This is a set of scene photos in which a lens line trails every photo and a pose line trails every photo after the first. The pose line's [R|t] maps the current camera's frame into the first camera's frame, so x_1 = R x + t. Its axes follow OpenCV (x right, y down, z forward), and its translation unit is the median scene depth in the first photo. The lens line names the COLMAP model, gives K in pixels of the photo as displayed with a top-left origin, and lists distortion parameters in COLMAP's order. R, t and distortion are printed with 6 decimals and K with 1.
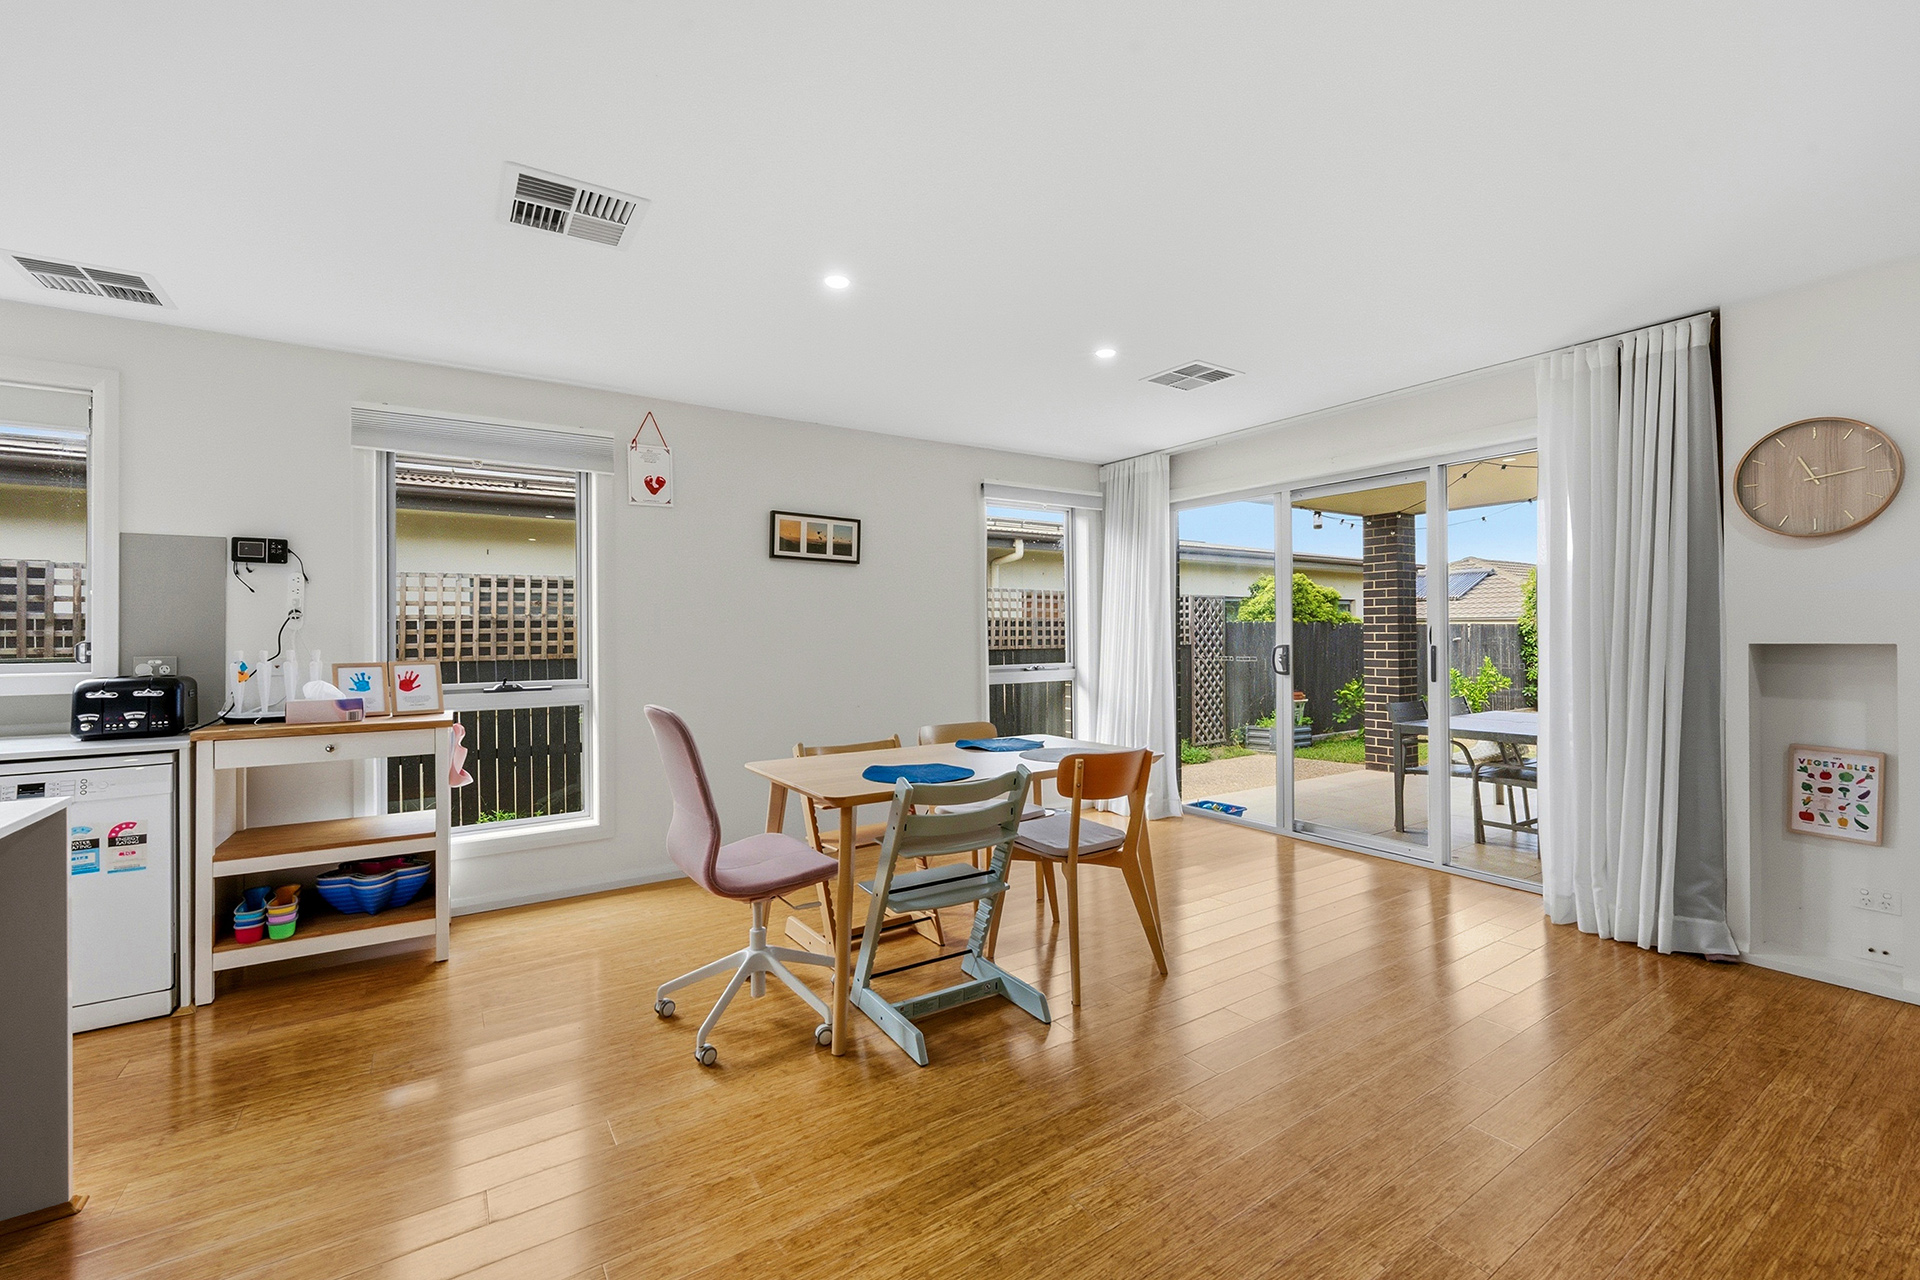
lens RADIAL K [[790.8, 0, 955.1], [0, 790.8, 631.2], [0, 0, 1]] dist [0.001363, 0.000193]
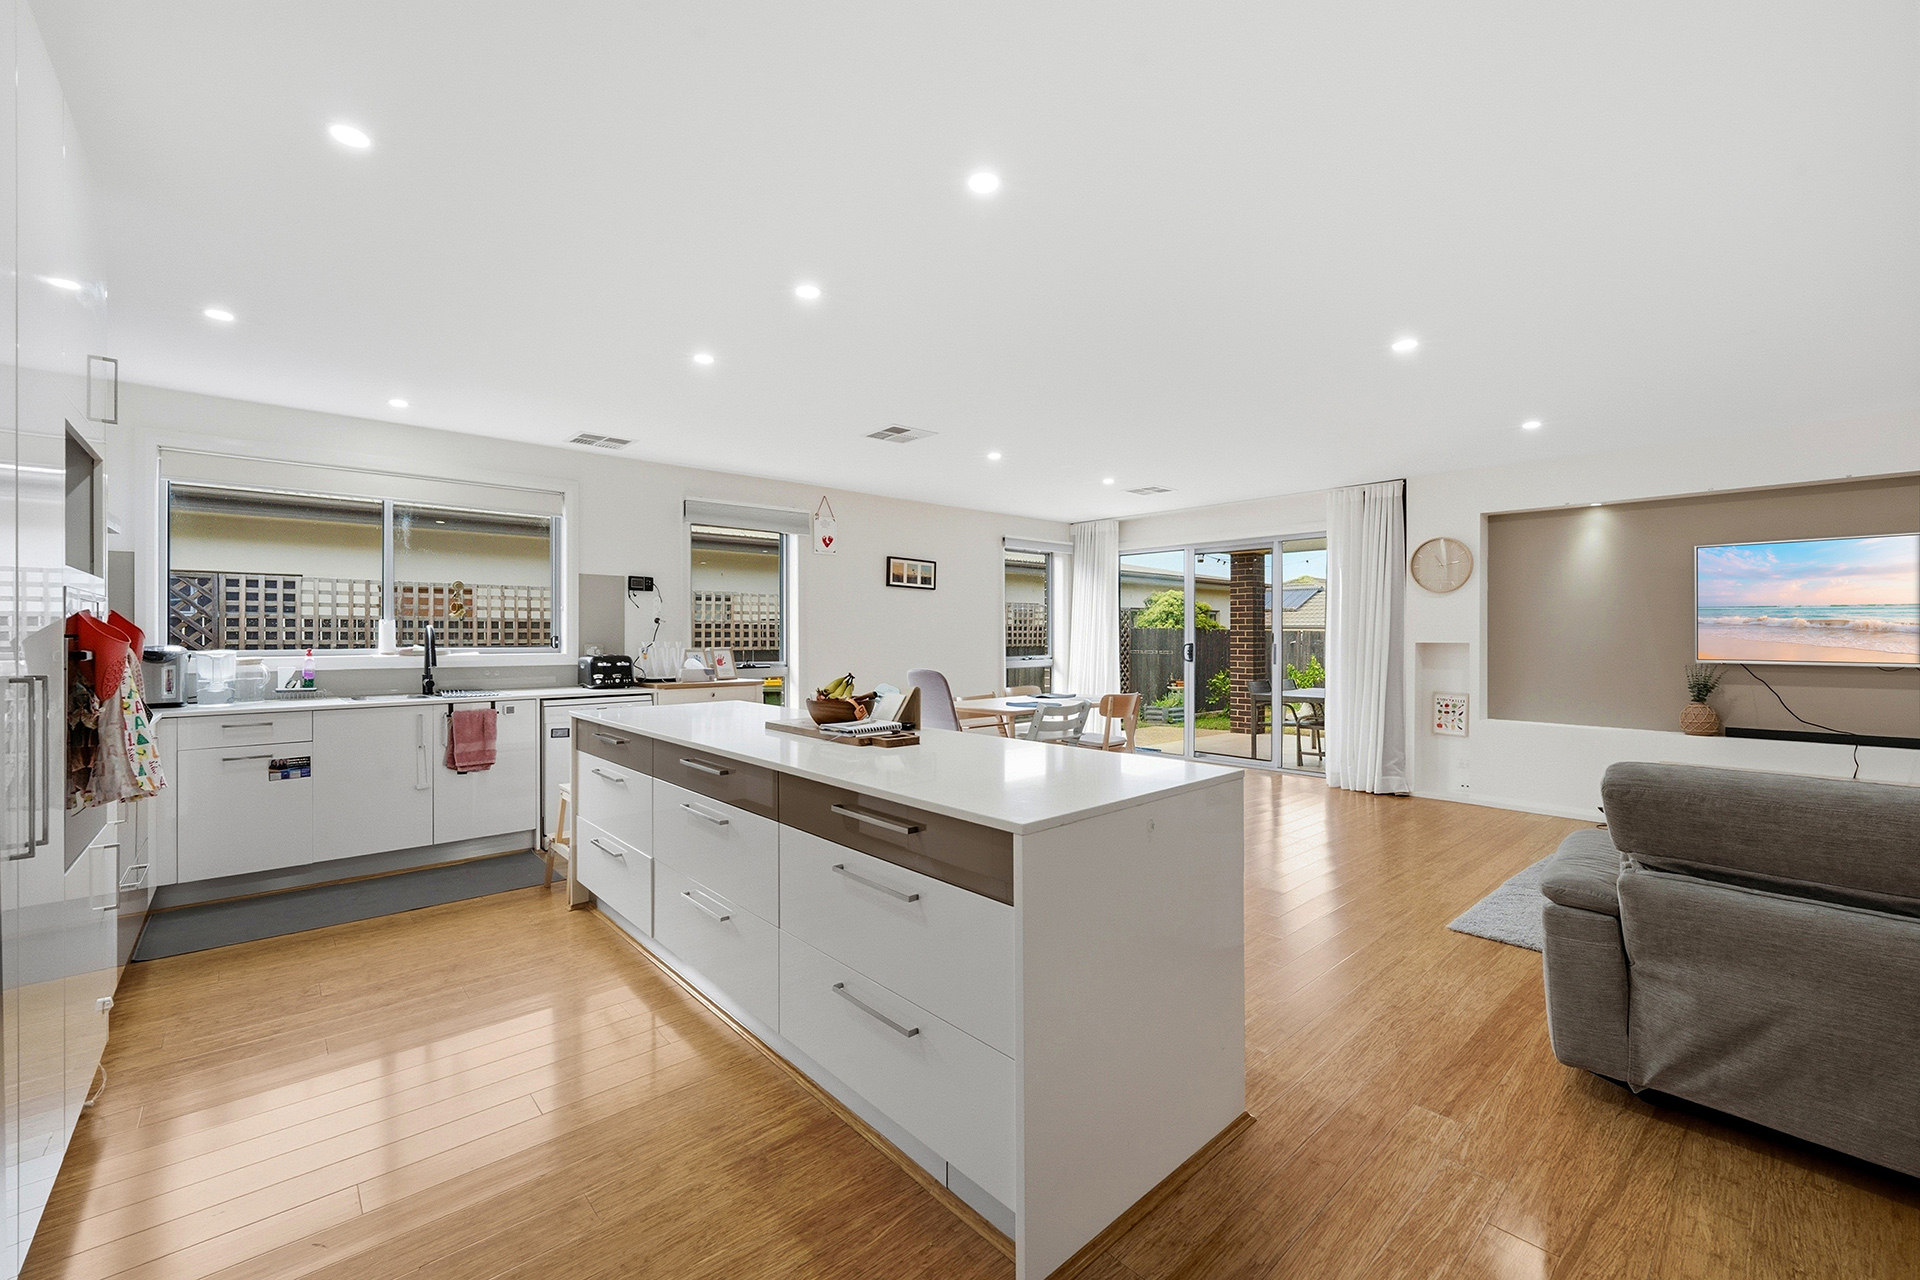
lens RADIAL K [[790.8, 0, 957.0], [0, 790.8, 634.4], [0, 0, 1]] dist [0.001363, 0.000193]
pose [[0.987781, 0.006603, 0.155707, -0.393858], [-0.006586, 0.999978, -0.000627, 0.004385], [-0.155708, -0.000406, 0.987803, -0.676229]]
